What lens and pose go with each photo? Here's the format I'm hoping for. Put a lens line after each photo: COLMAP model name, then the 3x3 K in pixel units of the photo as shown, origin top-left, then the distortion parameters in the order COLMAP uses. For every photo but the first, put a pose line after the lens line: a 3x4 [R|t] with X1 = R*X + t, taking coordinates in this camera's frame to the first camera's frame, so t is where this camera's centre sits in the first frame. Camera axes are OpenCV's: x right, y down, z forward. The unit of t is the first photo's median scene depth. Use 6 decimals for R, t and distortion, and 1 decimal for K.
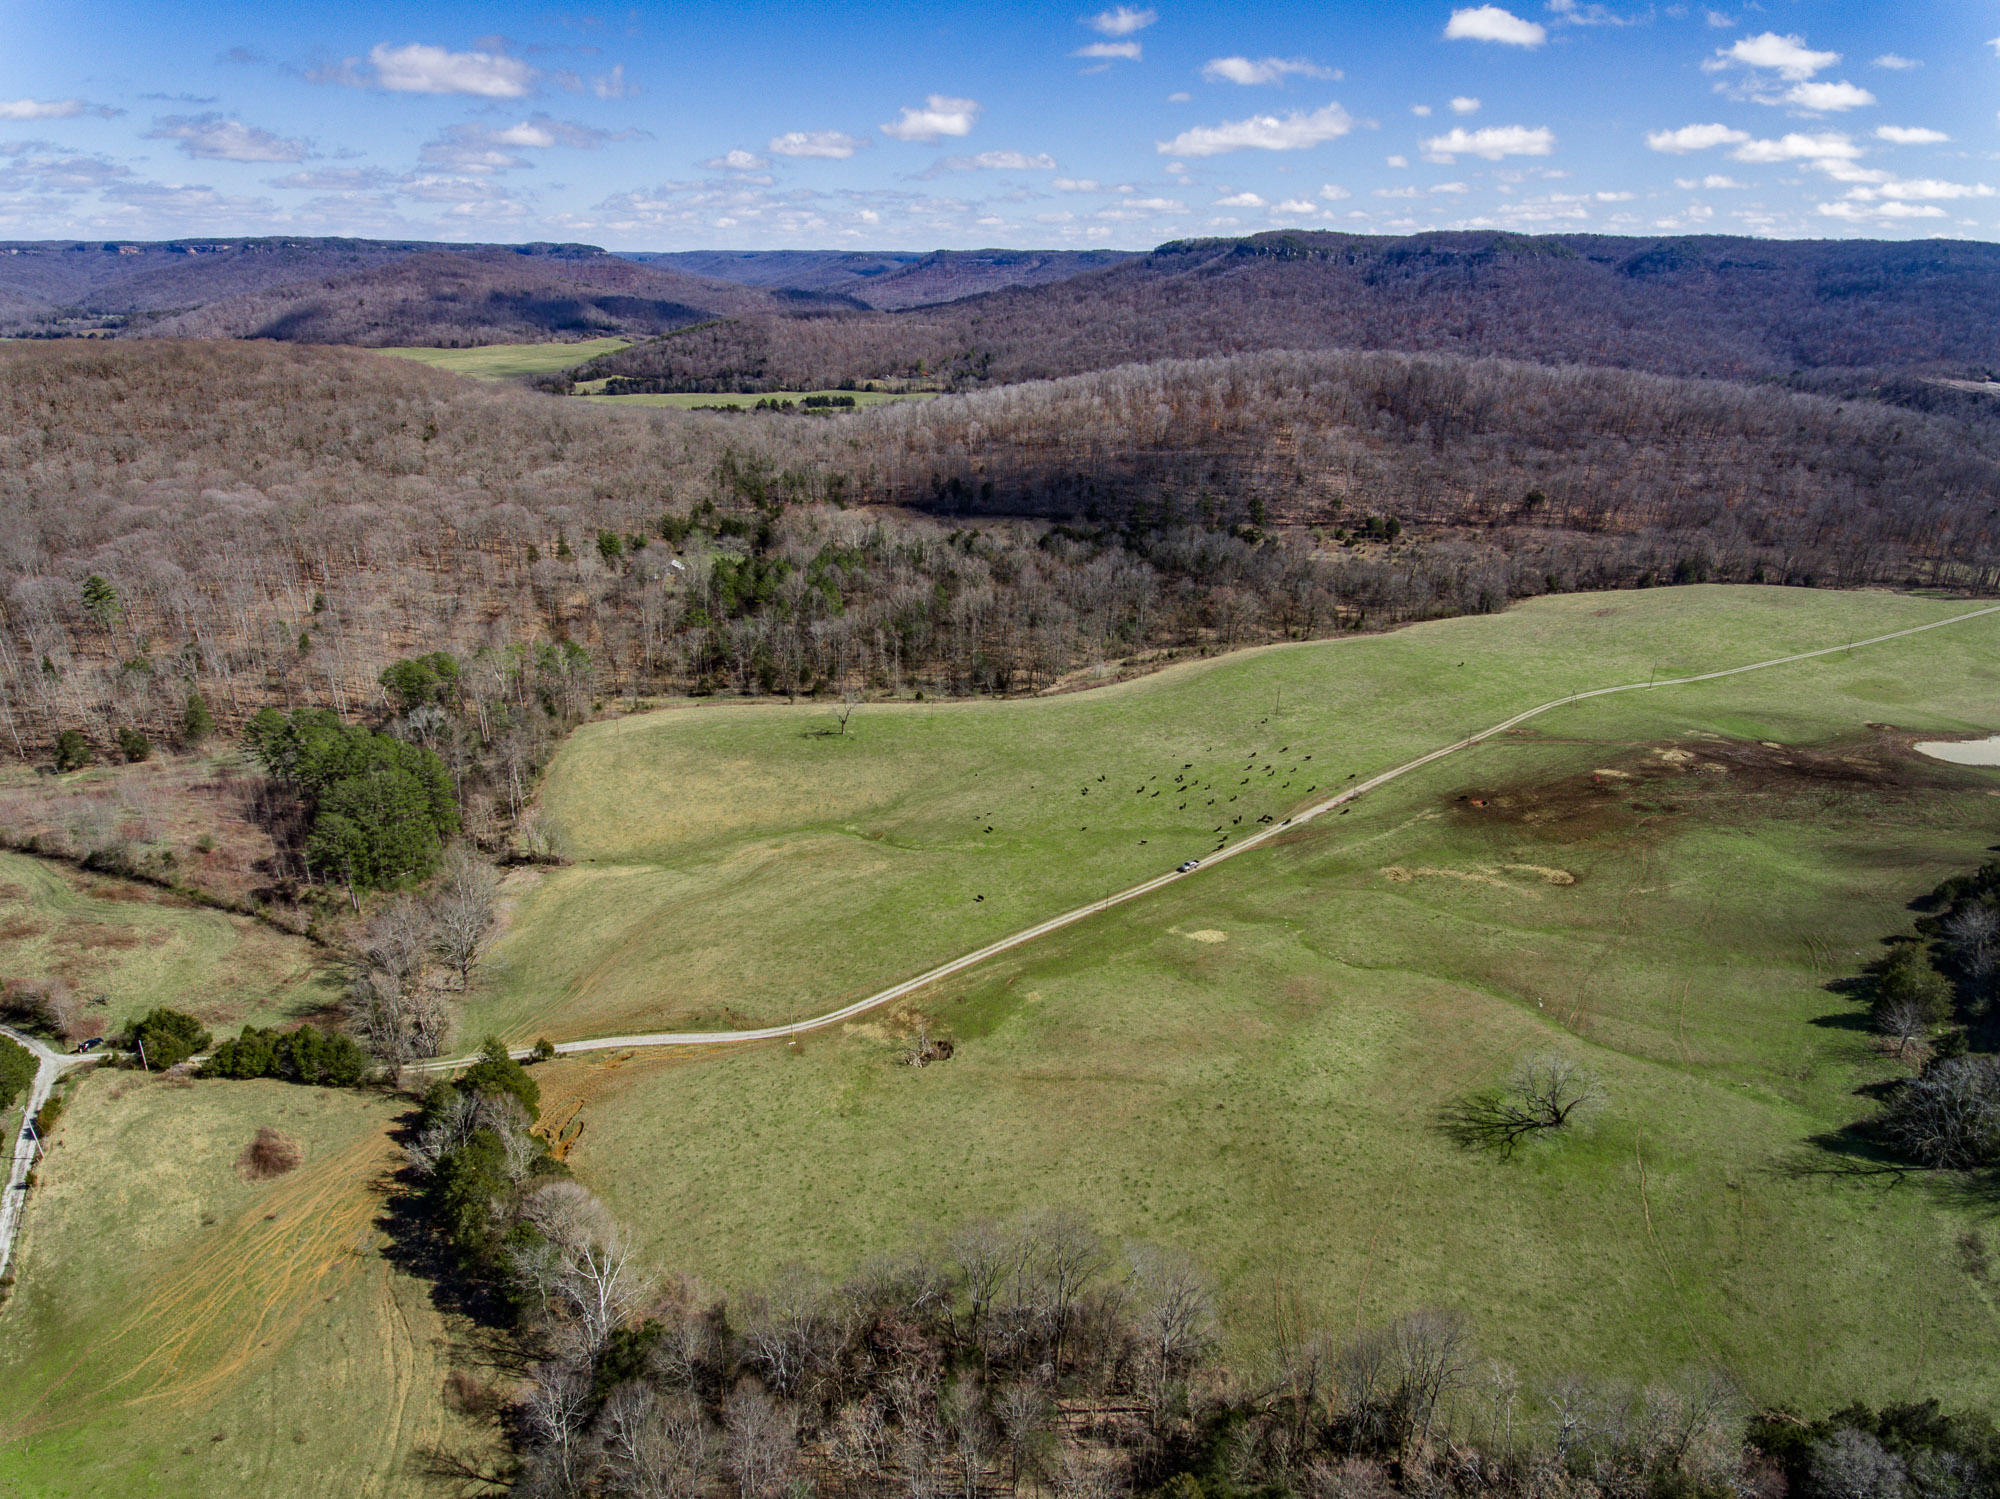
lens RADIAL K [[1179.9, 0, 985.8], [0, 1179.9, 733.5], [0, 0, 1]] dist [-0.025540, 0.004729]
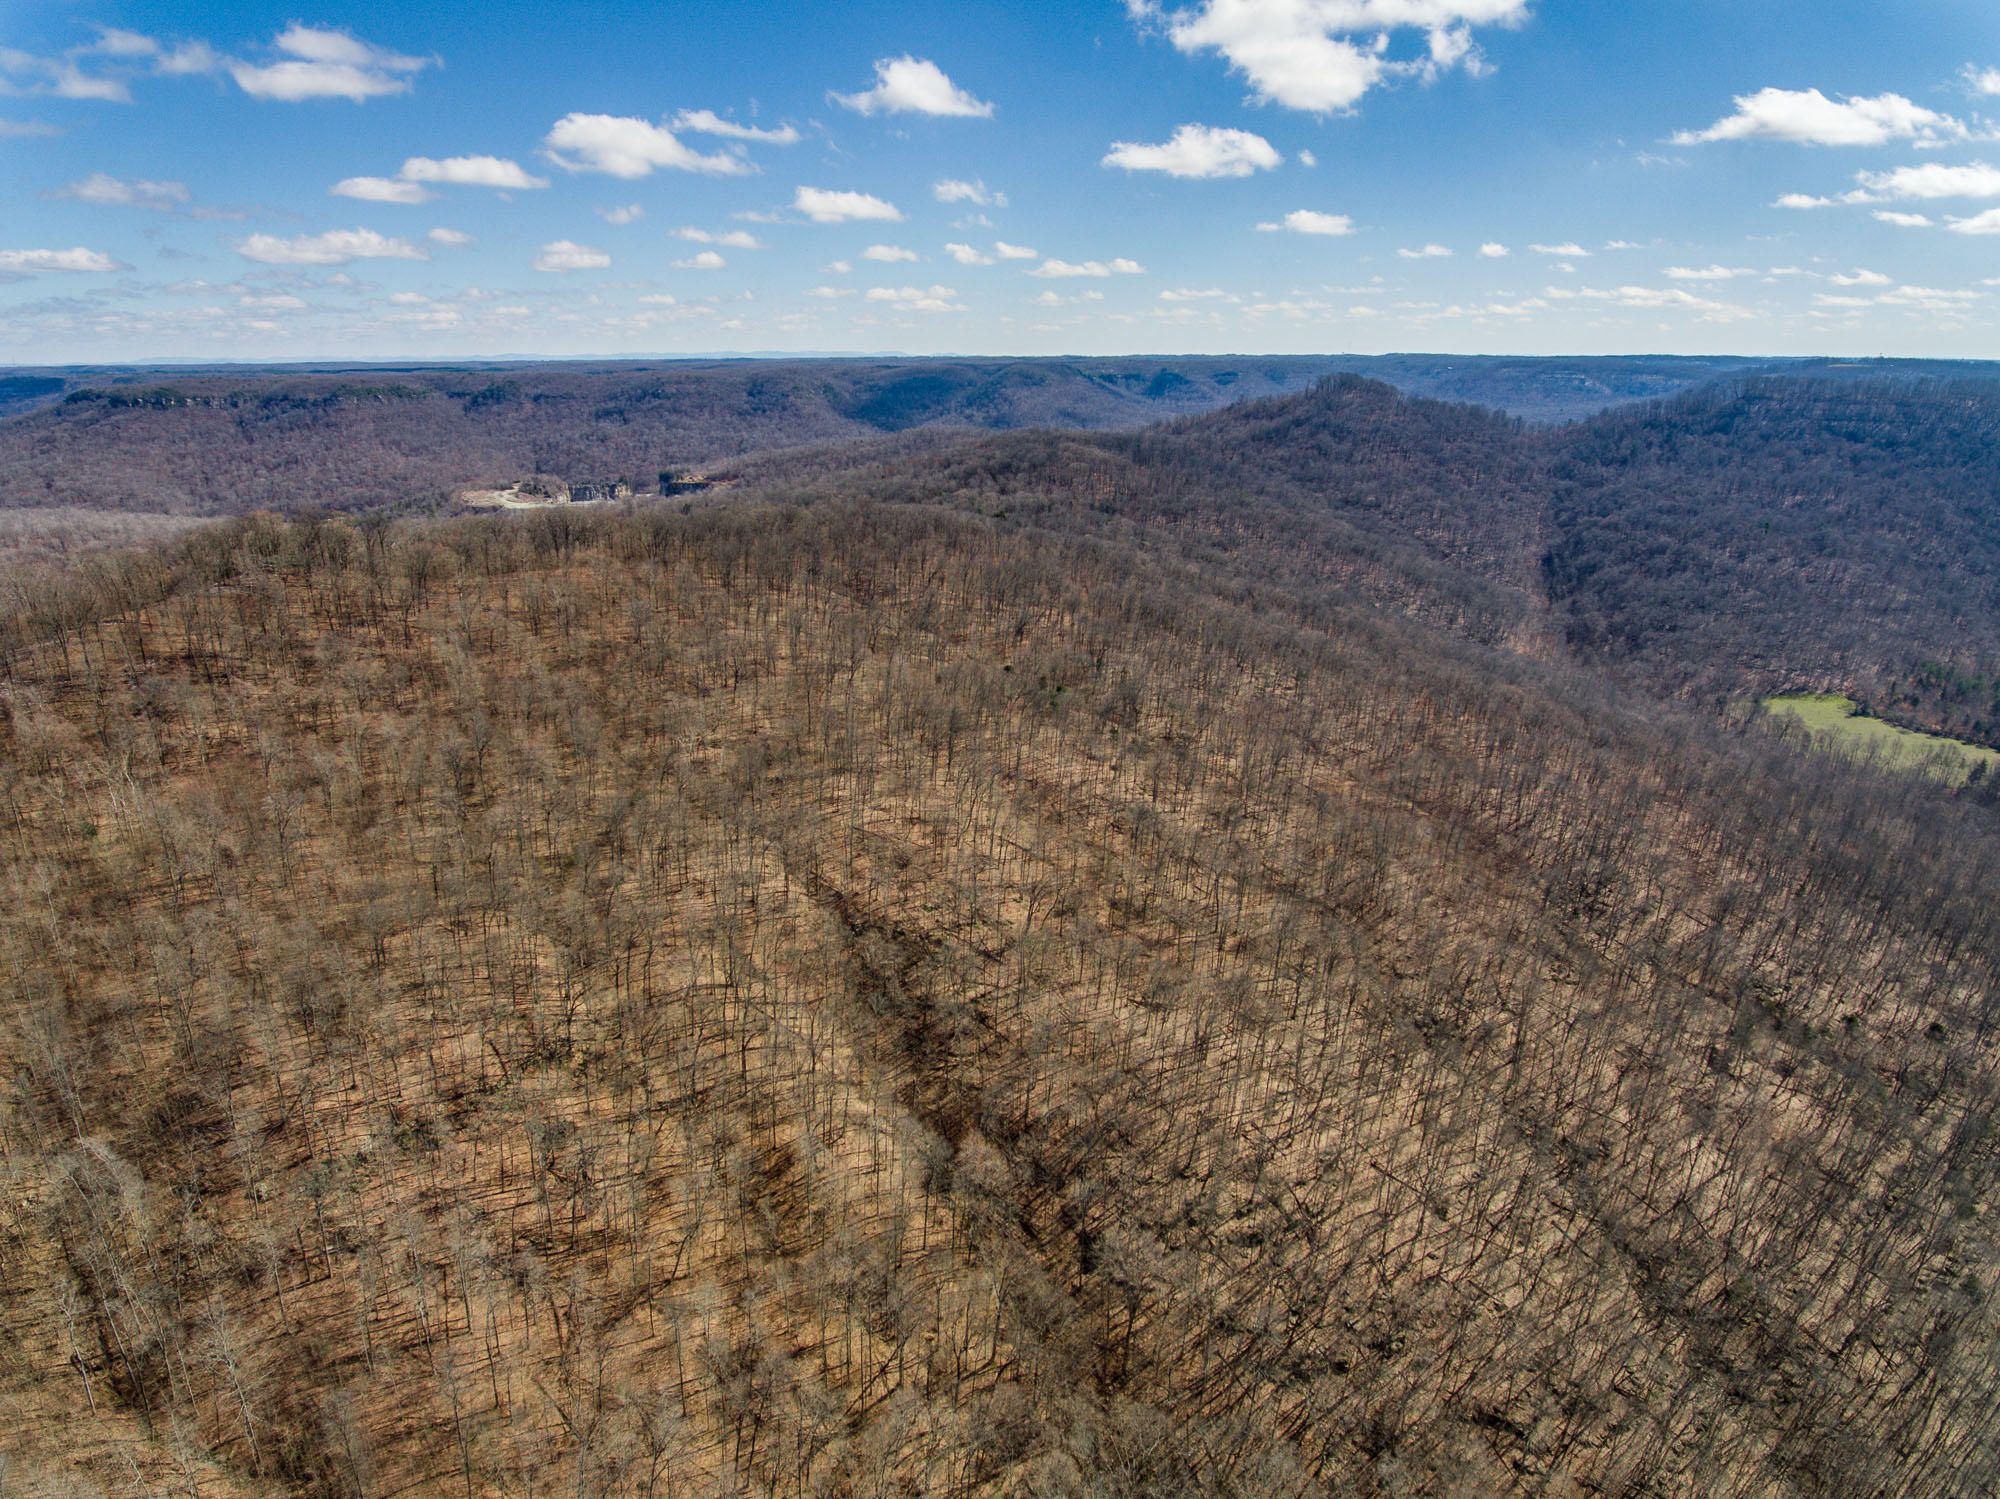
lens RADIAL K [[1179.9, 0, 1011.9], [0, 1179.9, 723.4], [0, 0, 1]] dist [-0.025540, 0.004729]
pose [[0.828618, -0.180917, 0.529775, 1.132424], [0.218434, 0.975815, -0.008414, 0.384998], [-0.515440, 0.122693, 0.848097, -1.510176]]
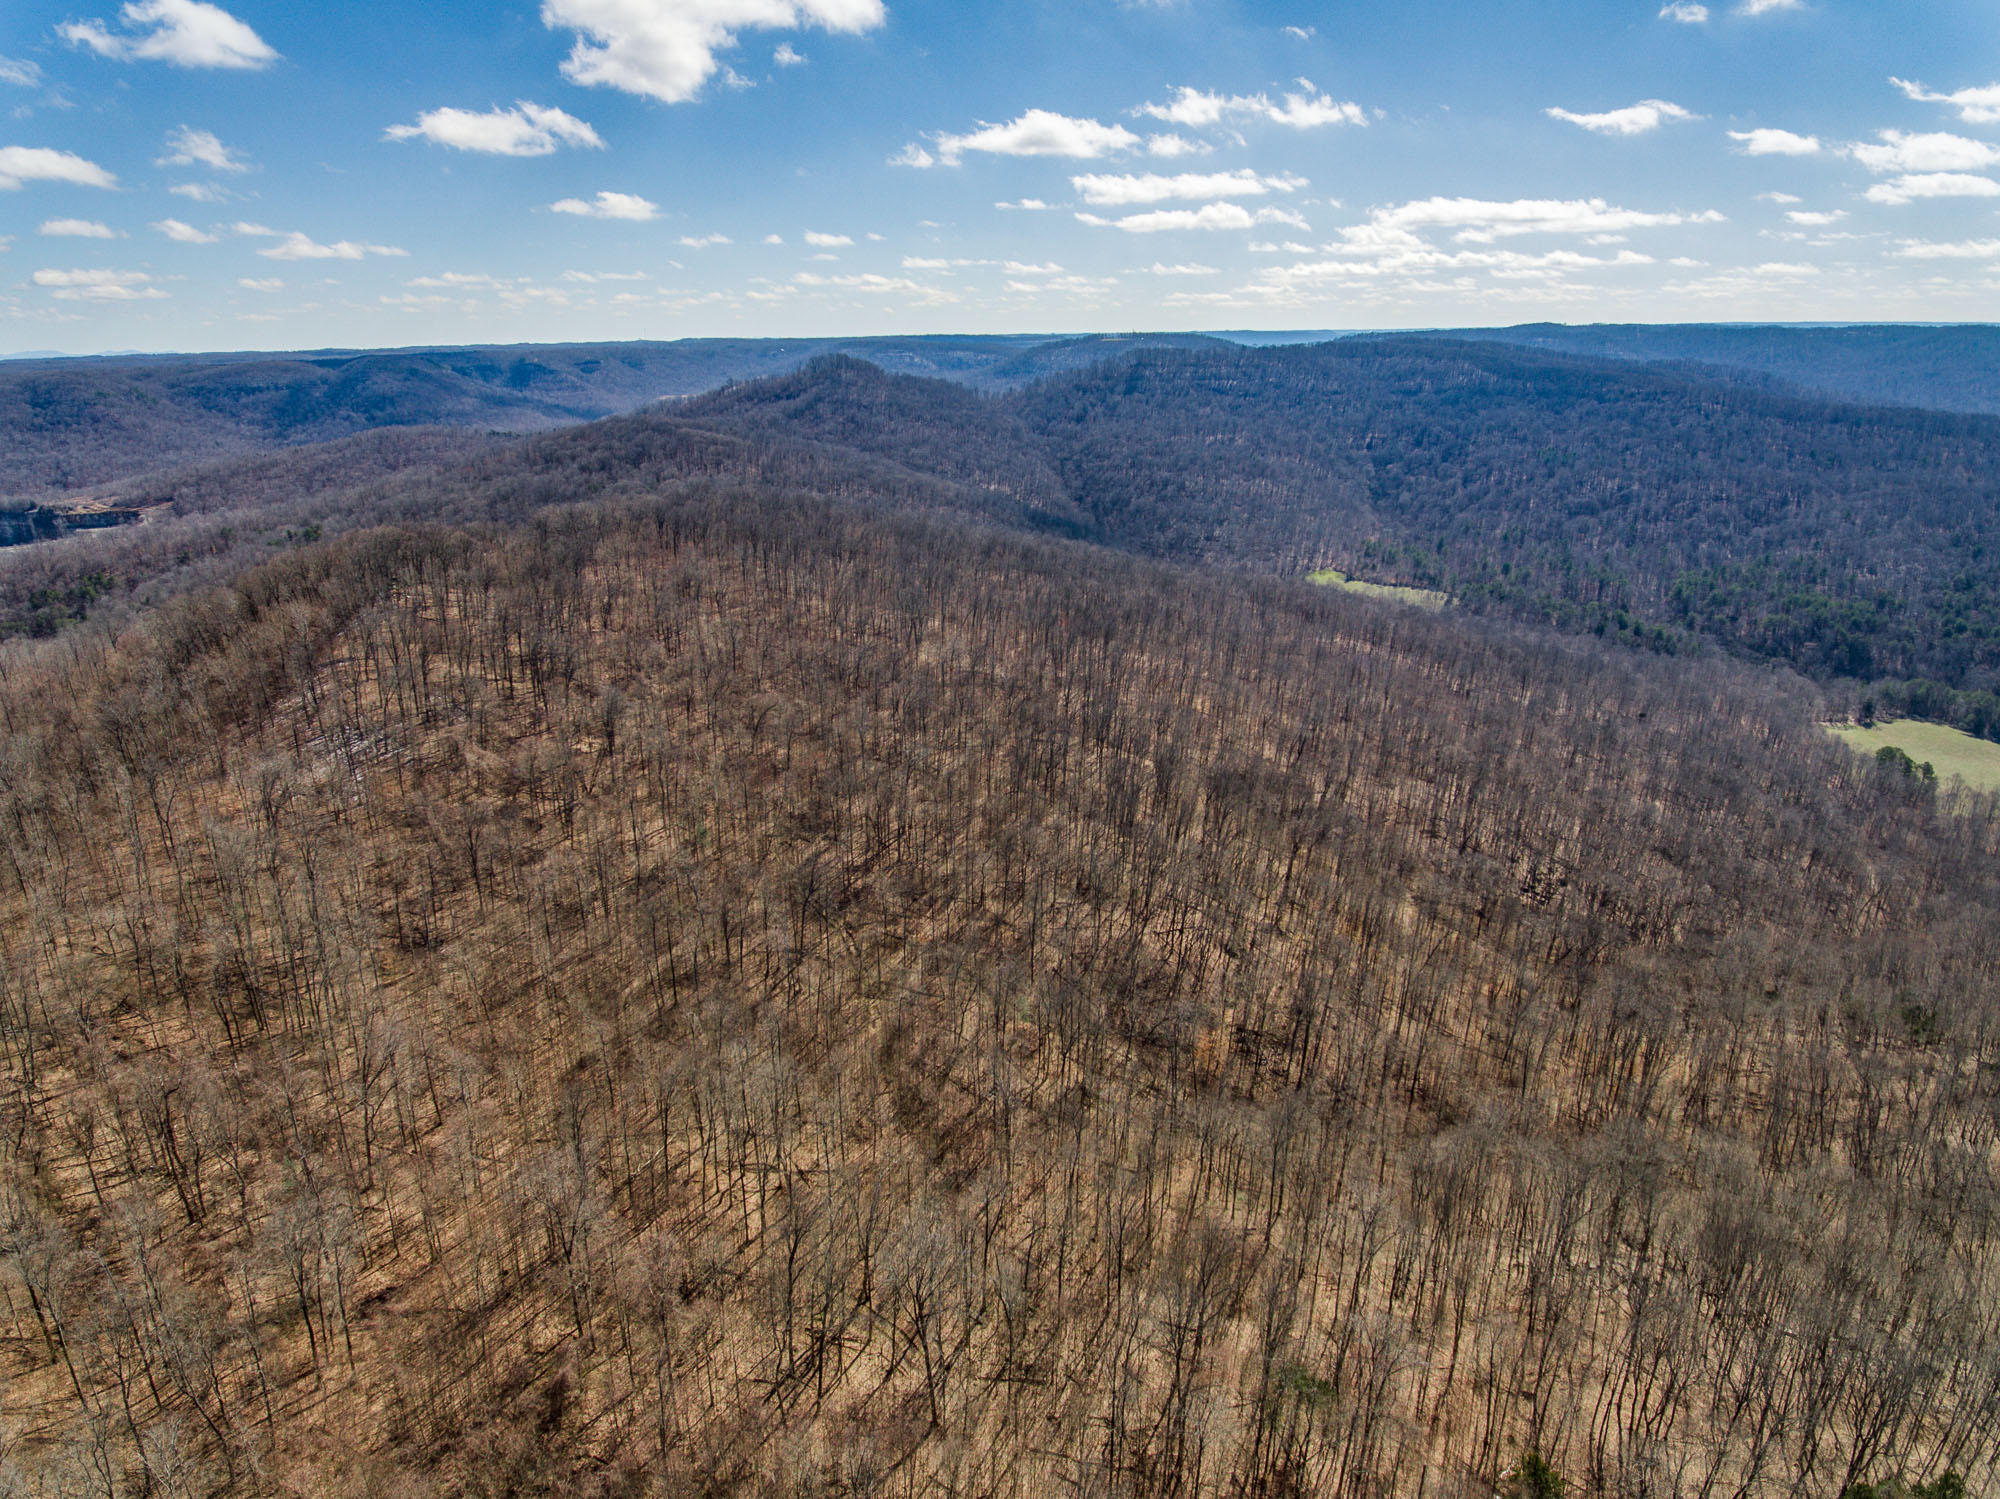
lens RADIAL K [[1179.9, 0, 993.8], [0, 1179.9, 756.9], [0, 0, 1]] dist [-0.025540, 0.004729]
pose [[0.384550, -0.329187, 0.862413, 0.576176], [0.360266, 0.913685, 0.188115, 0.245006], [-0.849900, 0.238359, 0.469953, -1.168610]]
